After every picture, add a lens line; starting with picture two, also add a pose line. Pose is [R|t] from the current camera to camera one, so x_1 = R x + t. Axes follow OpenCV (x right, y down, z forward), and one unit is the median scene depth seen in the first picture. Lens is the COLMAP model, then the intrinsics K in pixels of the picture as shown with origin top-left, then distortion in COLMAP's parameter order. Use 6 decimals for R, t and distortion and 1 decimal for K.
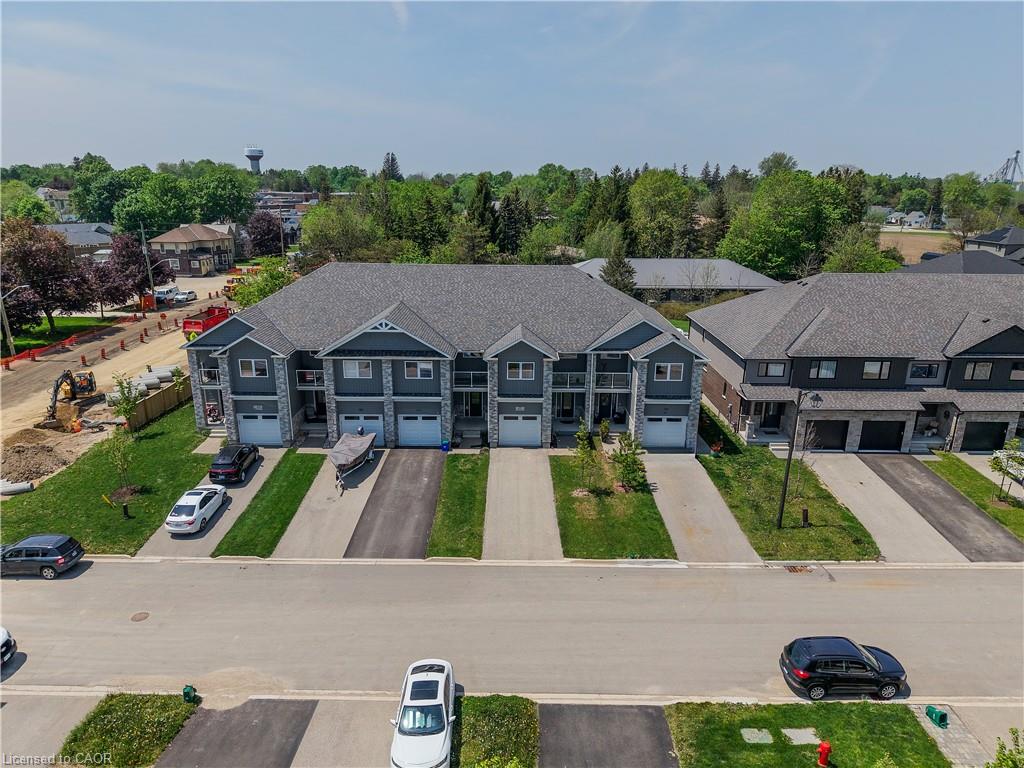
lens RADIAL K [[688.0, 0, 508.0], [0, 688.0, 385.4], [0, 0, 1]] dist [-0.024438, -0.002919]
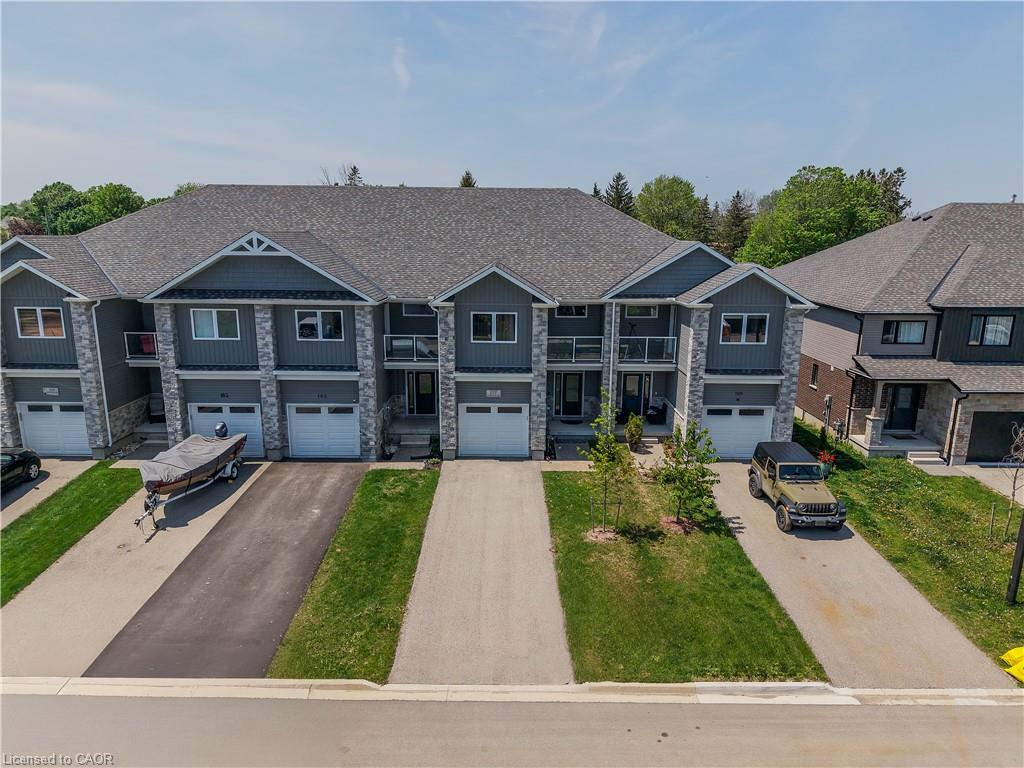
lens RADIAL K [[688.0, 0, 508.0], [0, 688.0, 385.4], [0, 0, 1]] dist [-0.024438, -0.002919]
pose [[0.999991, -0.001955, 0.003723, 0.028351], [0.002220, 0.997370, -0.072443, 0.070822], [-0.003572, 0.072451, 0.997366, 0.412902]]
